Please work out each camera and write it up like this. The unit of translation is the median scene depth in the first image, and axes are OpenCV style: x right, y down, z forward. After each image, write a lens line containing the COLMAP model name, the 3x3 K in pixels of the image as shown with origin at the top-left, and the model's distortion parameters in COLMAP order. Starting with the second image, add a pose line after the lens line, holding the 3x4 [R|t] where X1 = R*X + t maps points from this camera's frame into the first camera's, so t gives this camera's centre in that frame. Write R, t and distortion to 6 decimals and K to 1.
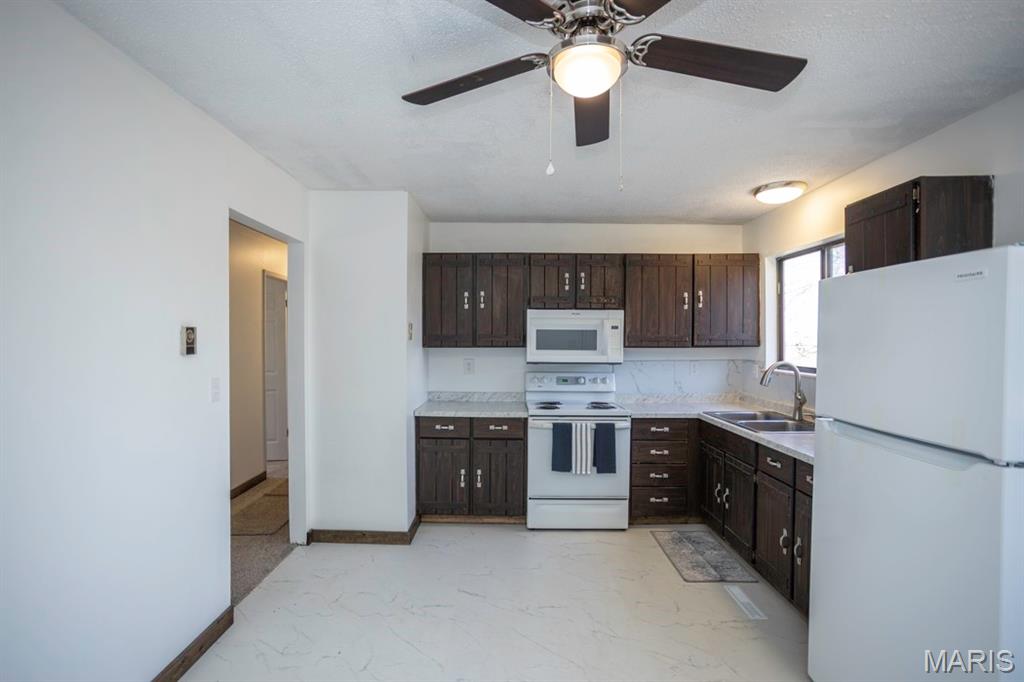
lens RADIAL K [[496.2, 0, 506.8], [0, 496.2, 343.1], [0, 0, 1]] dist [-0.057128, 0.040381]
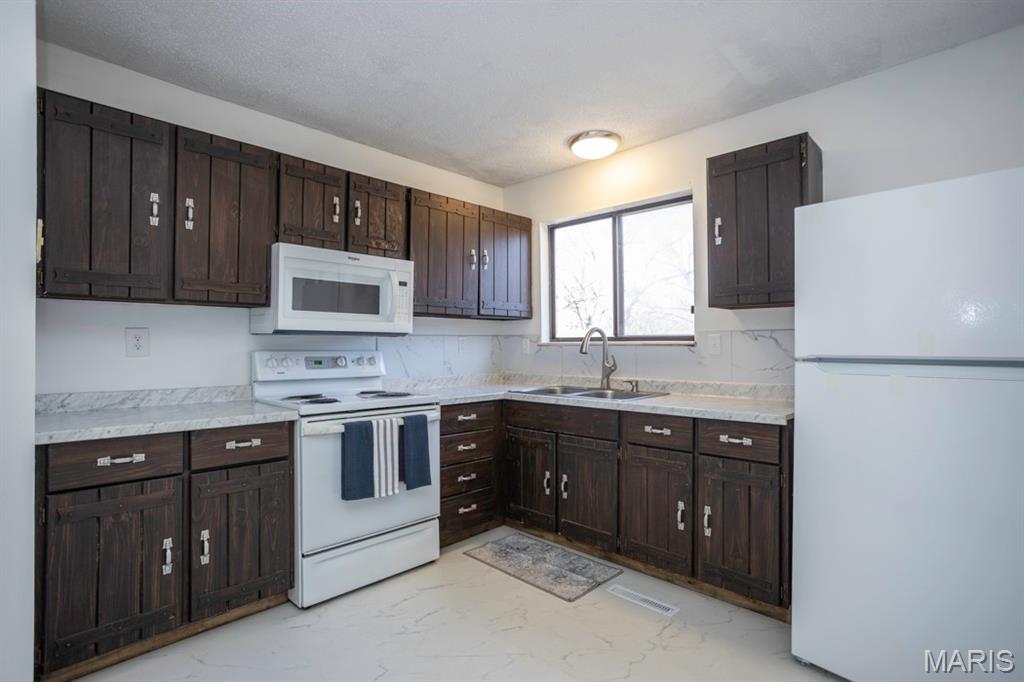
lens RADIAL K [[496.2, 0, 506.8], [0, 496.2, 343.1], [0, 0, 1]] dist [-0.057128, 0.040381]
pose [[0.698814, 0.000612, 0.715303, -0.200980], [0.009784, 0.999898, -0.010414, 0.066880], [-0.715236, 0.014275, 0.698737, 0.408837]]
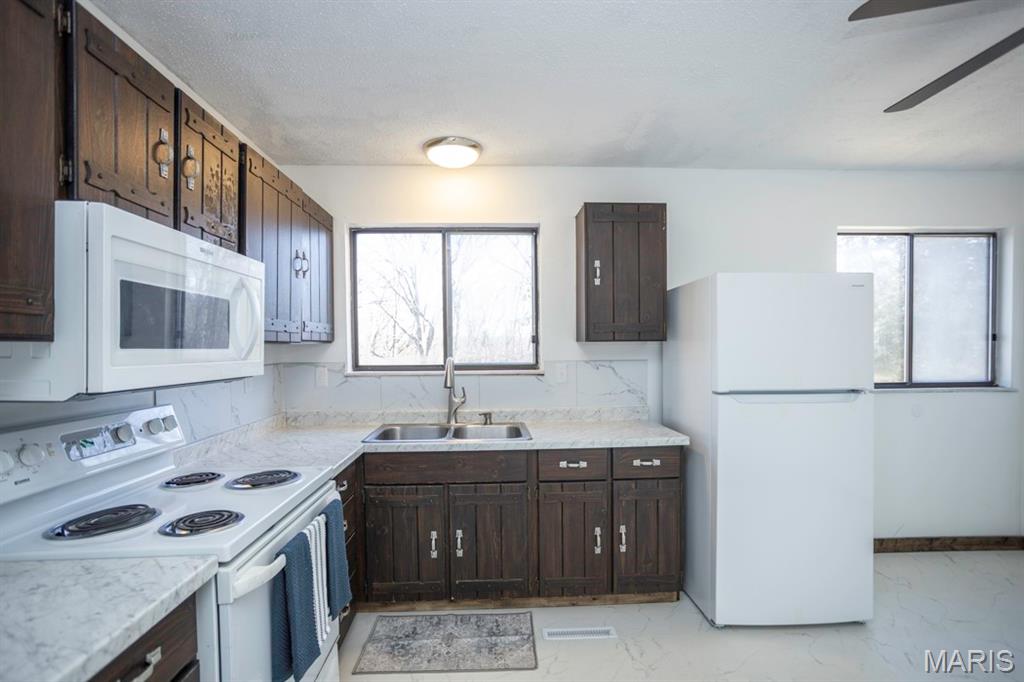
lens RADIAL K [[493.2, 0, 509.3], [0, 493.2, 357.0], [0, 0, 1]] dist [-0.040567, 0.000469]
pose [[-0.050388, -0.023489, 0.998453, -0.248823], [0.017248, 0.999554, 0.024385, 0.016333], [-0.998581, 0.018451, -0.049960, 0.830445]]
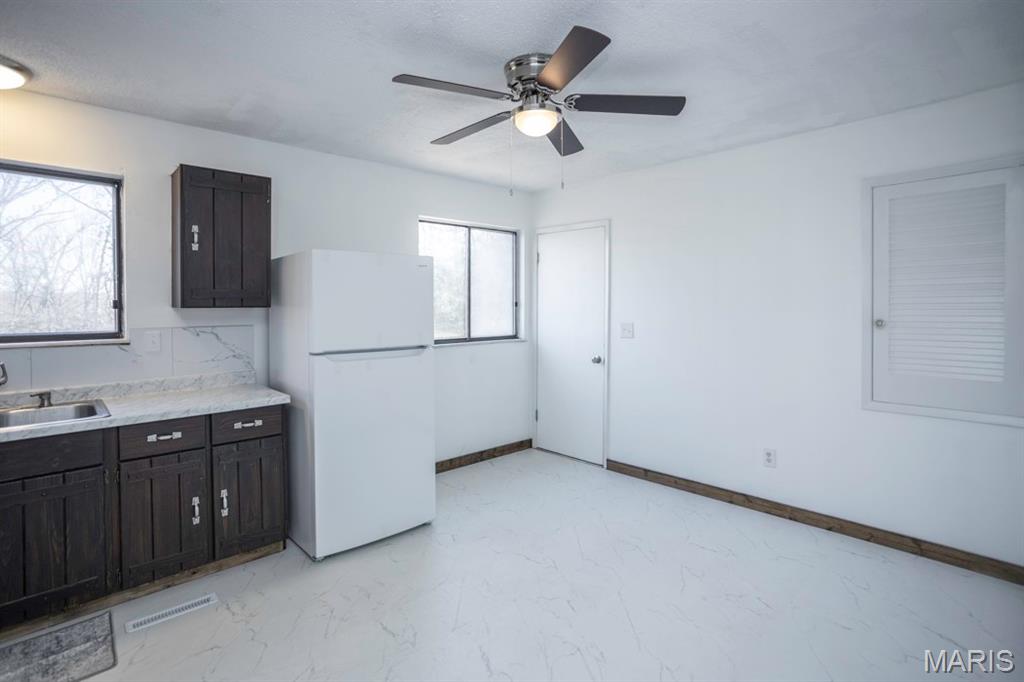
lens RADIAL K [[501.7, 0, 509.9], [0, 501.7, 308.4], [0, 0, 1]] dist [-0.040364, 0.019769]
pose [[-0.685963, -0.006064, 0.727611, -0.361033], [0.008781, 0.999823, 0.016610, 0.006435], [-0.727584, 0.017783, -0.685788, 0.823908]]
